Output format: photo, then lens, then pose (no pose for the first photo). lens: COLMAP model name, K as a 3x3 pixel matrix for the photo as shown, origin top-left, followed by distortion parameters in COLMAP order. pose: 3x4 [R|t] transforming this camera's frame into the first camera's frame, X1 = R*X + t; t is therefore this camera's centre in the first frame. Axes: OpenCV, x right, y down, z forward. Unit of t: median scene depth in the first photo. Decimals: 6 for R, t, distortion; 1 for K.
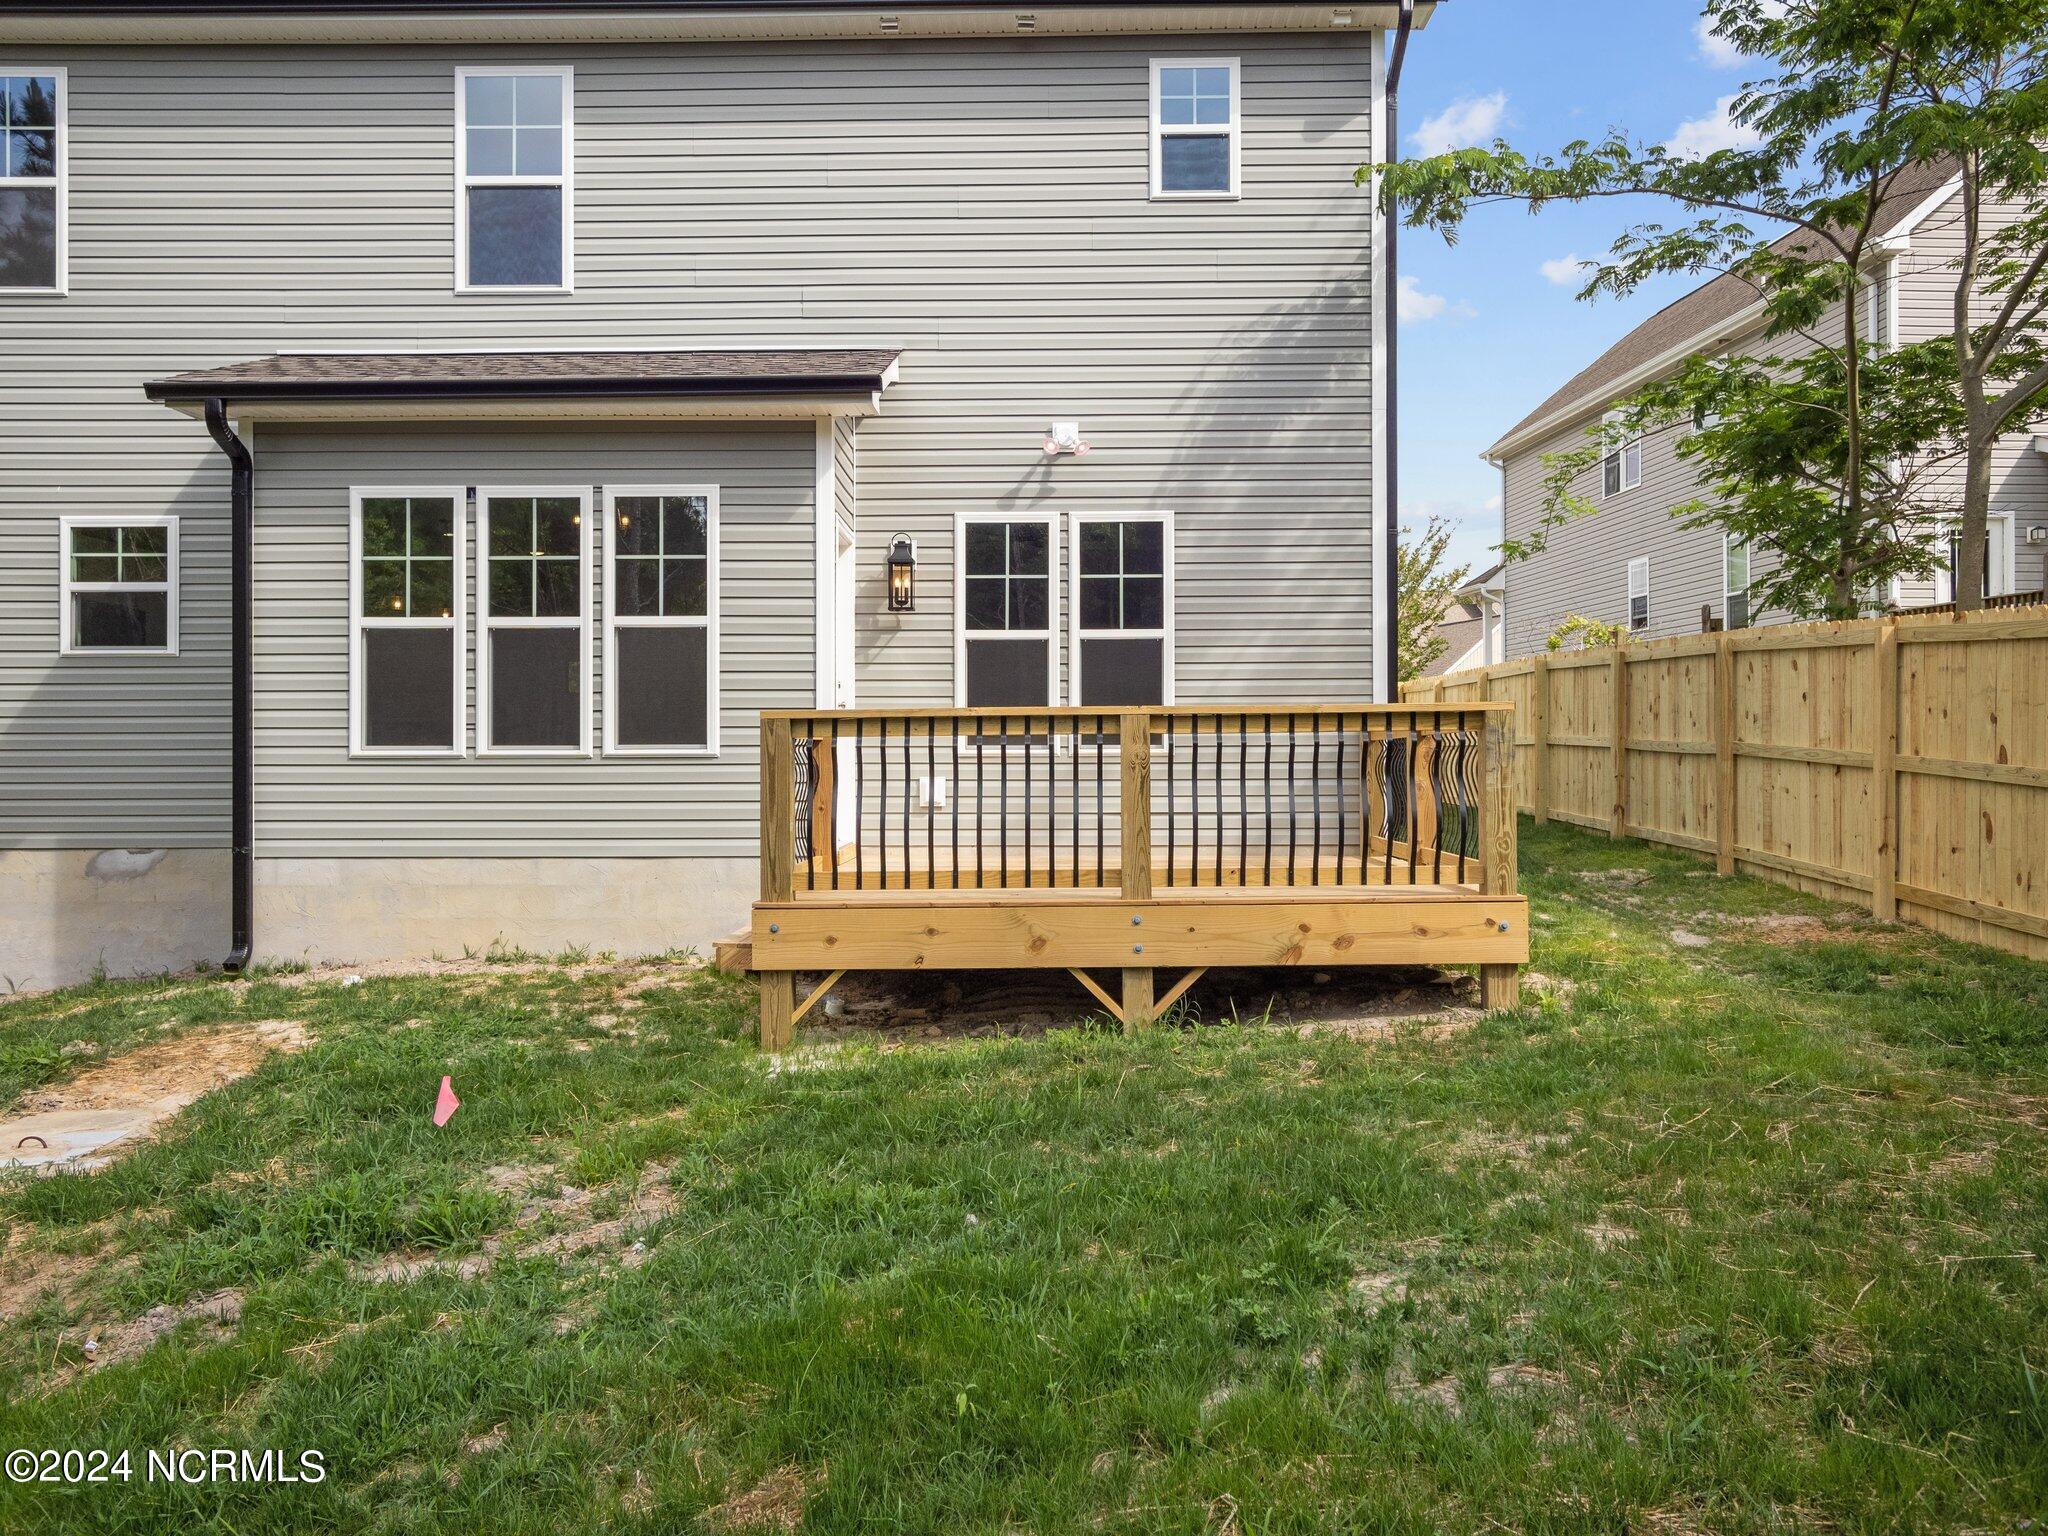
lens RADIAL K [[1696.7, 0, 1023.5], [0, 1696.7, 766.3], [0, 0, 1]] dist [0.026098, -0.016180]
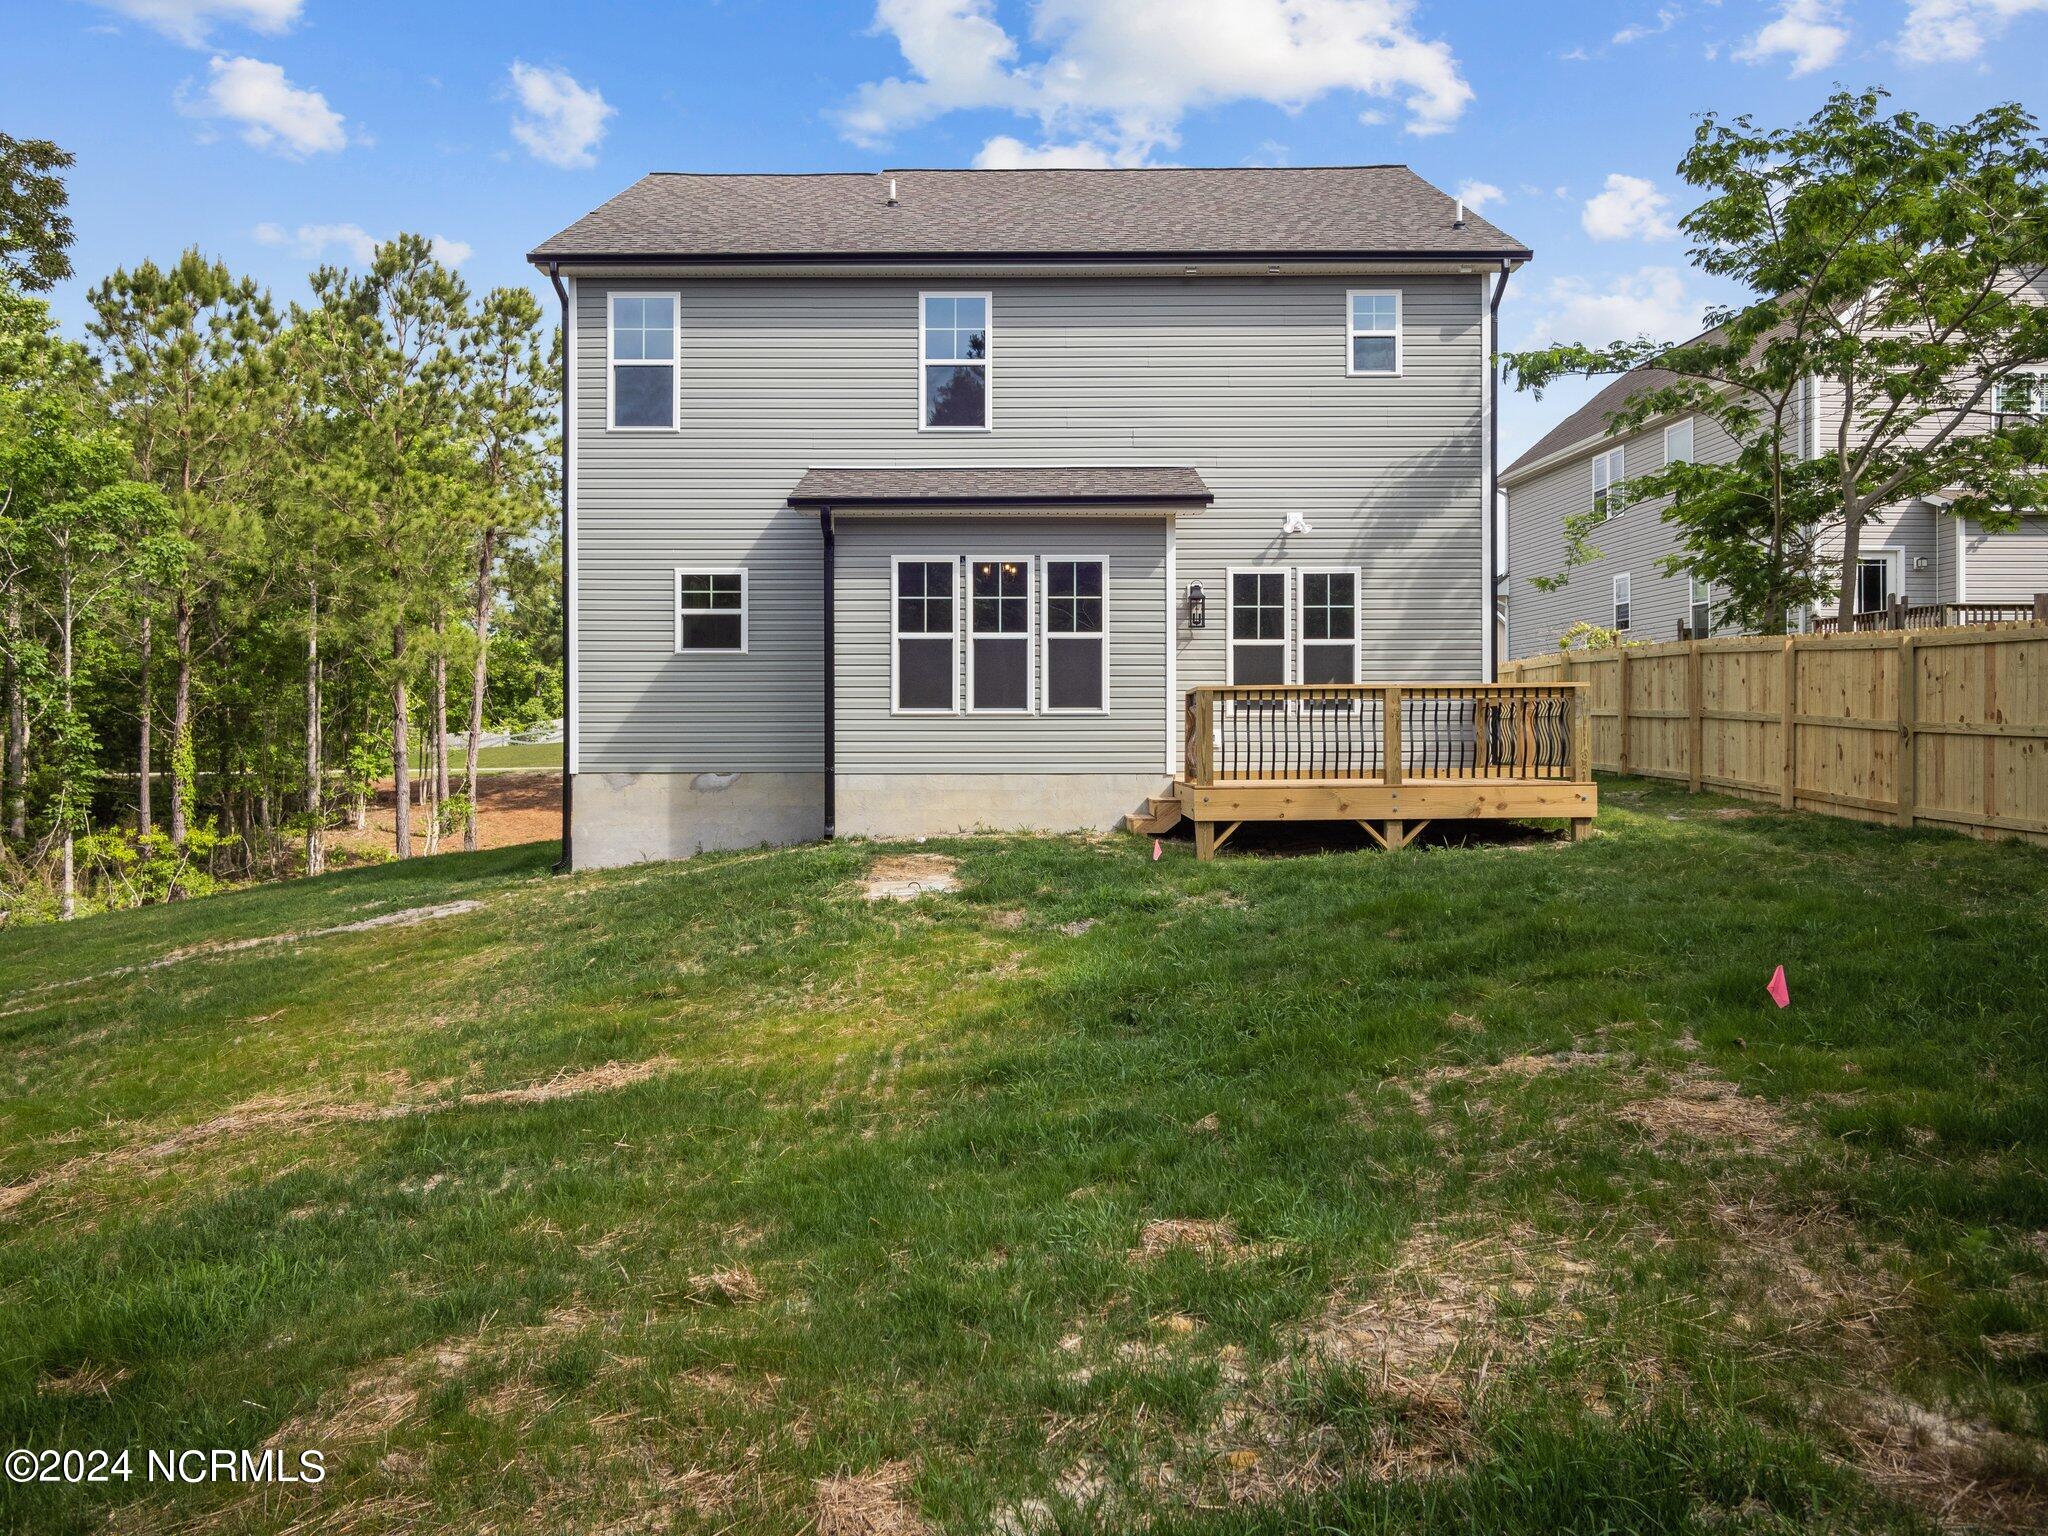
lens RADIAL K [[1696.7, 0, 1013.4], [0, 1696.7, 764.8], [0, 0, 1]] dist [0.026098, -0.016180]
pose [[0.999870, 0.001247, 0.016049, -0.272508], [-0.001340, 0.999982, 0.005793, 0.031559], [-0.016042, -0.005814, 0.999854, -0.632806]]
